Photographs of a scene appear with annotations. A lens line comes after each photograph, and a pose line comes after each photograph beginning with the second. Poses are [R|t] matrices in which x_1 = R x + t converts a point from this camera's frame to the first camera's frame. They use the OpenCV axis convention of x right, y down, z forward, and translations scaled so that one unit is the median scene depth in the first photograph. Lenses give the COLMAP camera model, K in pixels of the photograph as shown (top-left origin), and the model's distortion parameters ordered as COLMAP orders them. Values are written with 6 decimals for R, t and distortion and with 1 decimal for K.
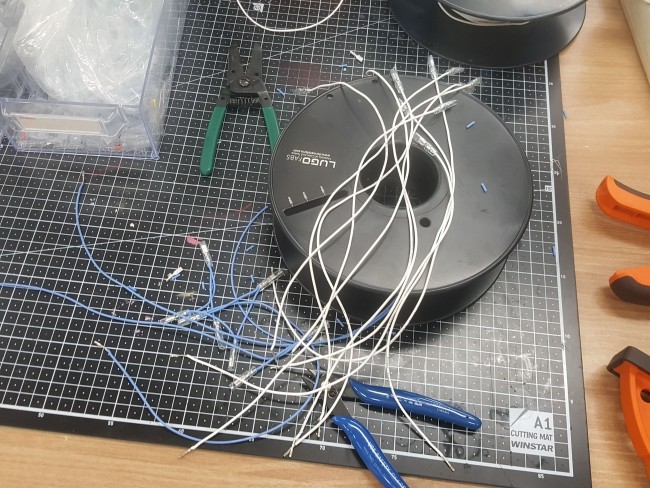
lens RADIAL K [[653.4, 0, 312.9], [0, 653.4, 244.8], [0, 0, 1]] dist [0.181577, -0.384902]
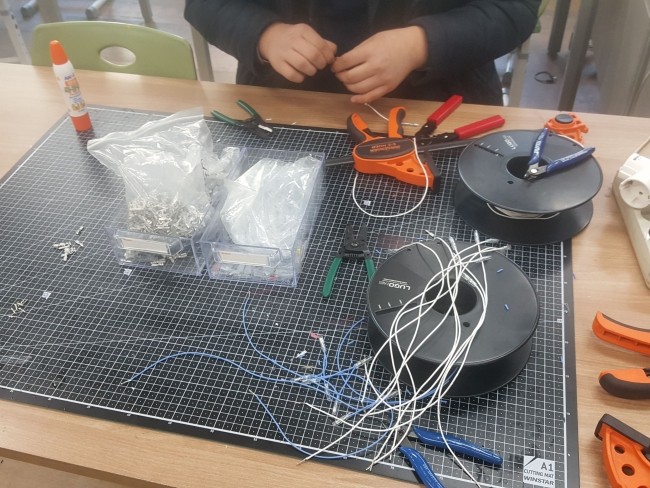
lens RADIAL K [[653.4, 0, 312.9], [0, 653.4, 244.8], [0, 0, 1]] dist [0.181577, -0.384902]
pose [[0.987359, 0.046346, -0.151575, 0.038231], [-0.092811, 0.944258, -0.315854, 0.297159], [0.128487, 0.325929, 0.936622, -0.537267]]
